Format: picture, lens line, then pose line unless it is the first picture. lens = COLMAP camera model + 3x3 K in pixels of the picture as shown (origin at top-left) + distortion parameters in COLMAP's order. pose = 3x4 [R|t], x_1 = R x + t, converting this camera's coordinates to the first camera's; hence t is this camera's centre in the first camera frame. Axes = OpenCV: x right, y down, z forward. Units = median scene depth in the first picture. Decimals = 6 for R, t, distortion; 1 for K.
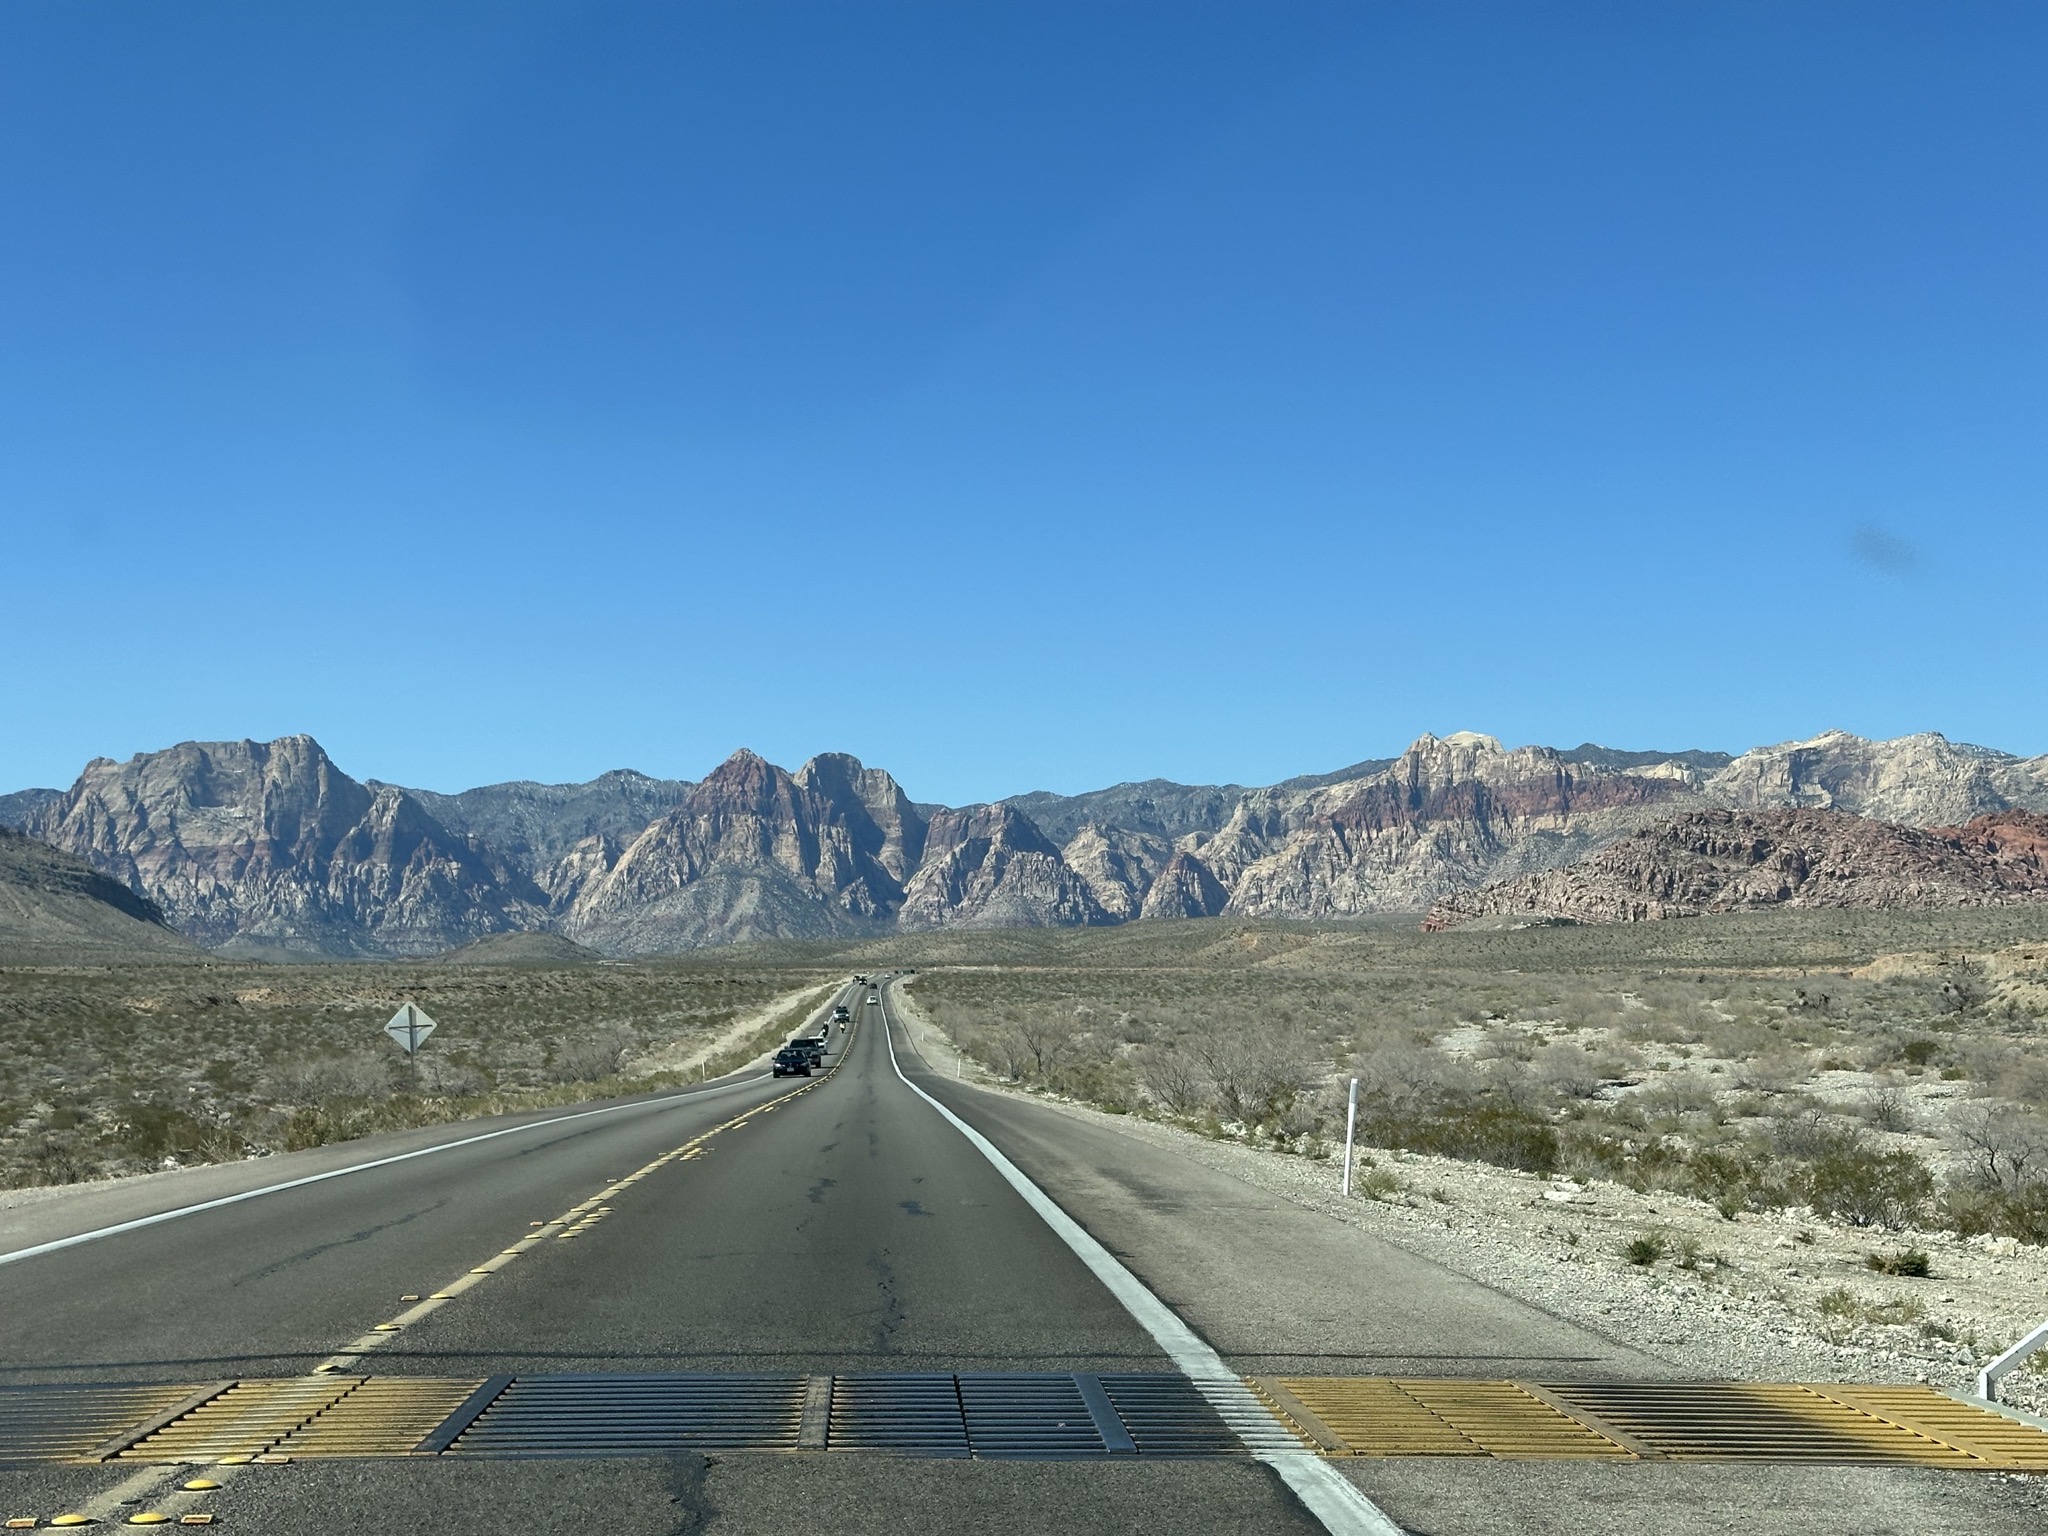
lens RADIAL K [[2862.7, 0, 1011.1], [0, 2862.7, 760.1], [0, 0, 1]] dist [0.215931, -0.381352]
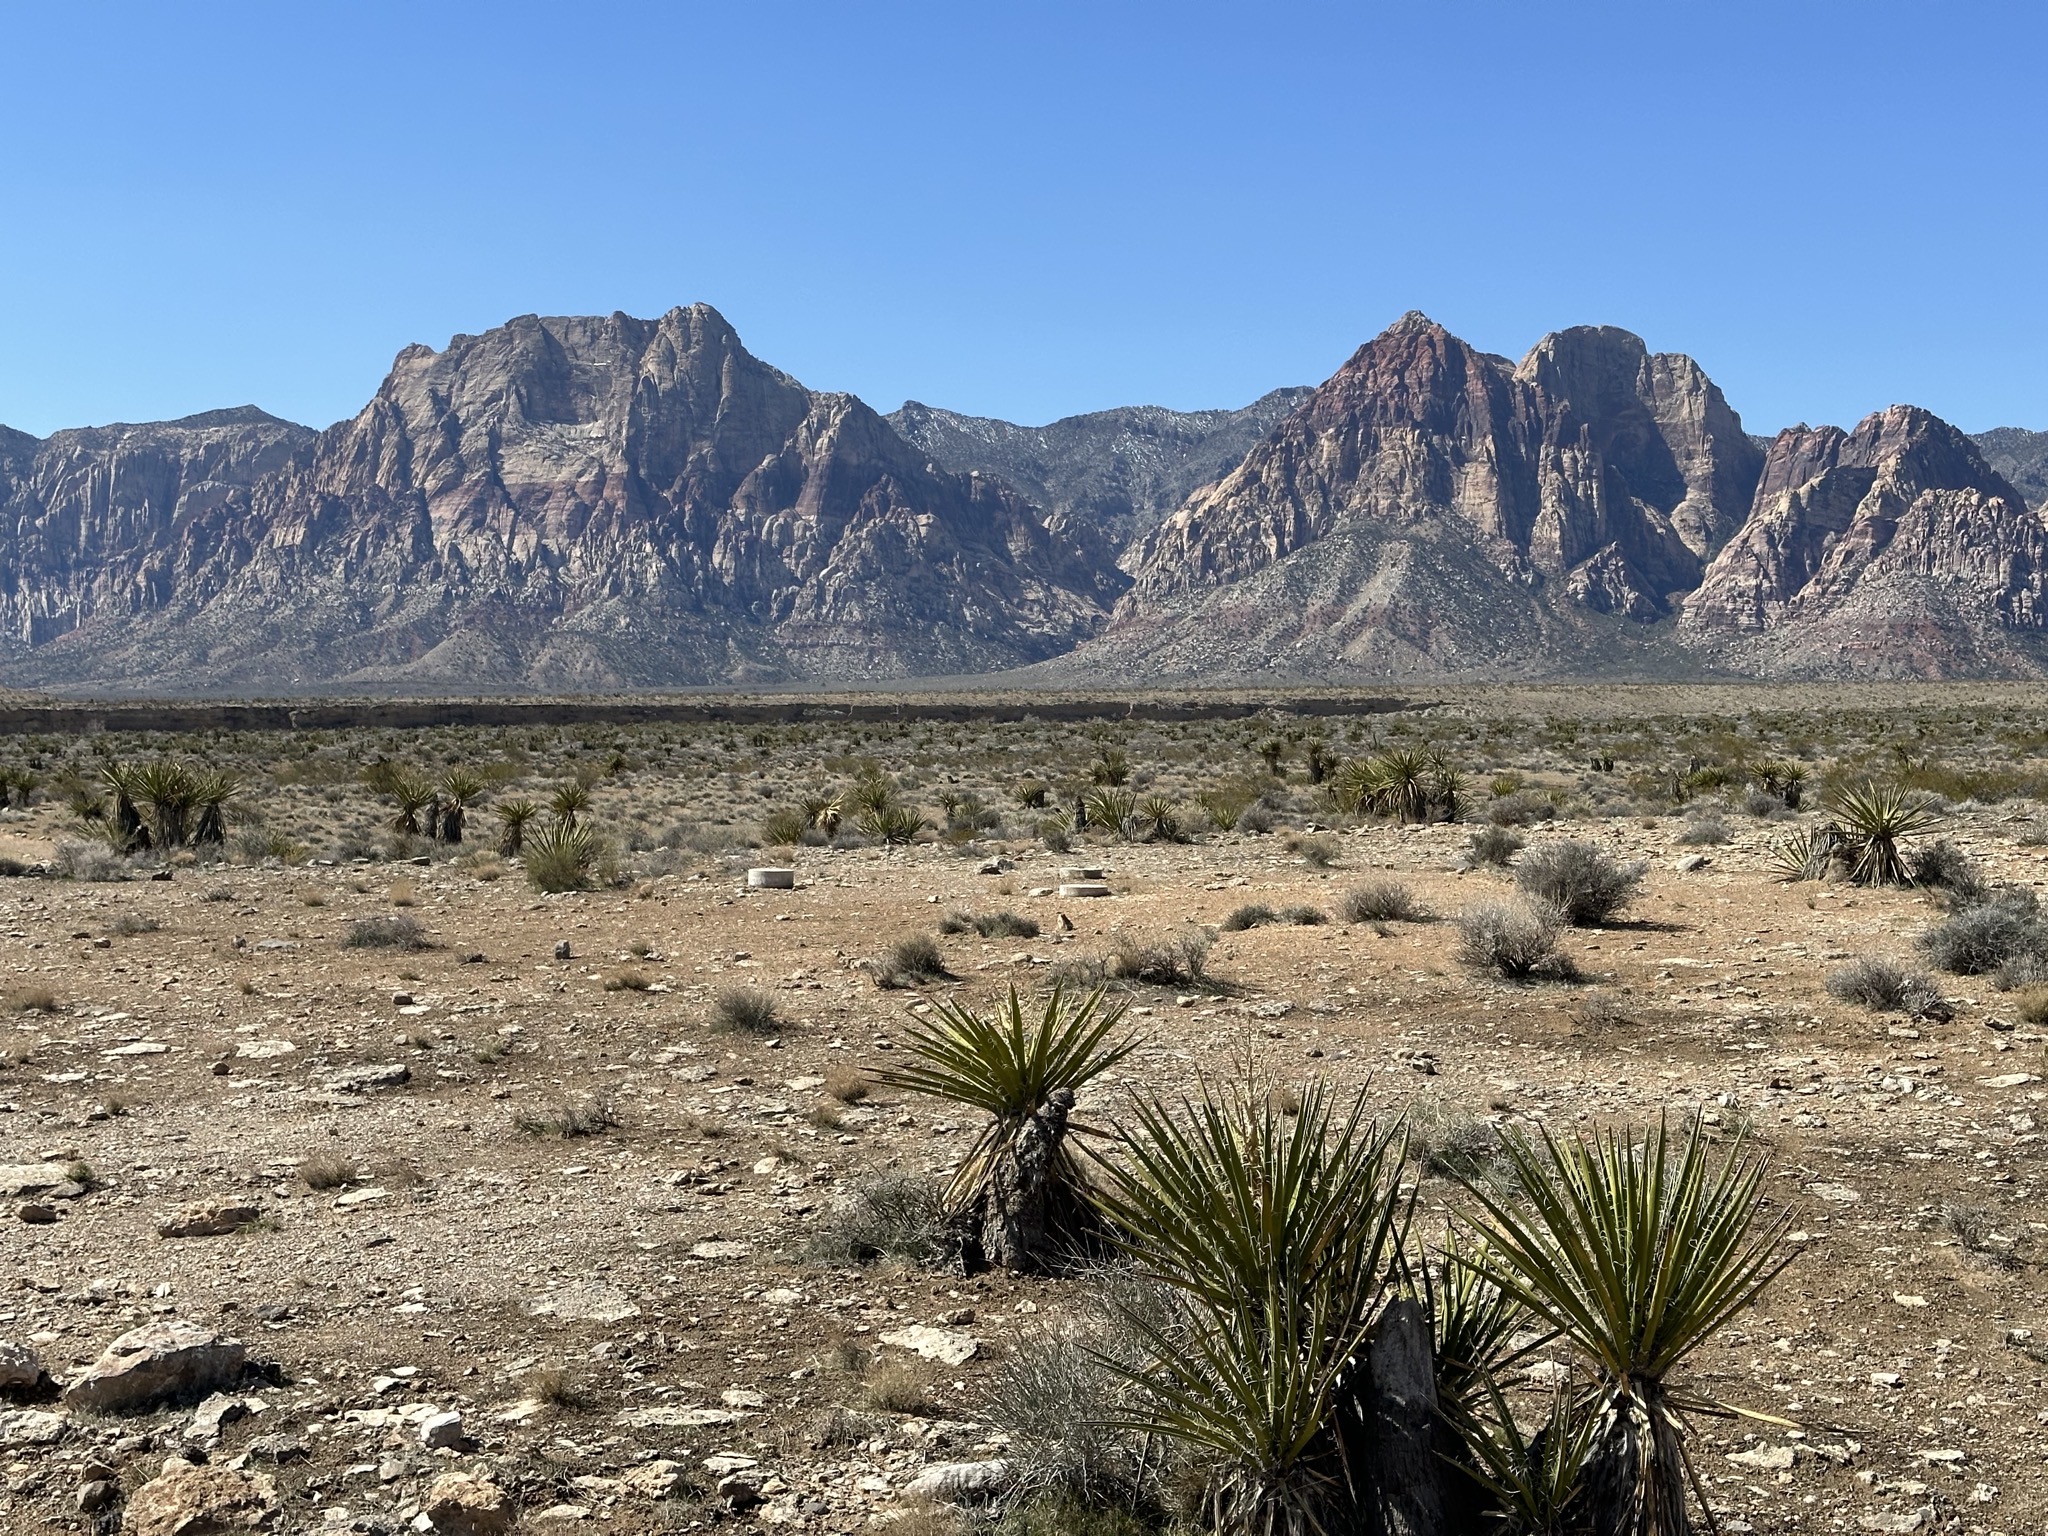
lens RADIAL K [[2862.7, 0, 1011.1], [0, 2862.7, 760.1], [0, 0, 1]] dist [0.215931, -0.381352]
pose [[0.947243, 0.030303, -0.319079, 0.014607], [0.001119, 0.995202, 0.097838, 0.028409], [0.320513, -0.093033, 0.942664, 0.451227]]
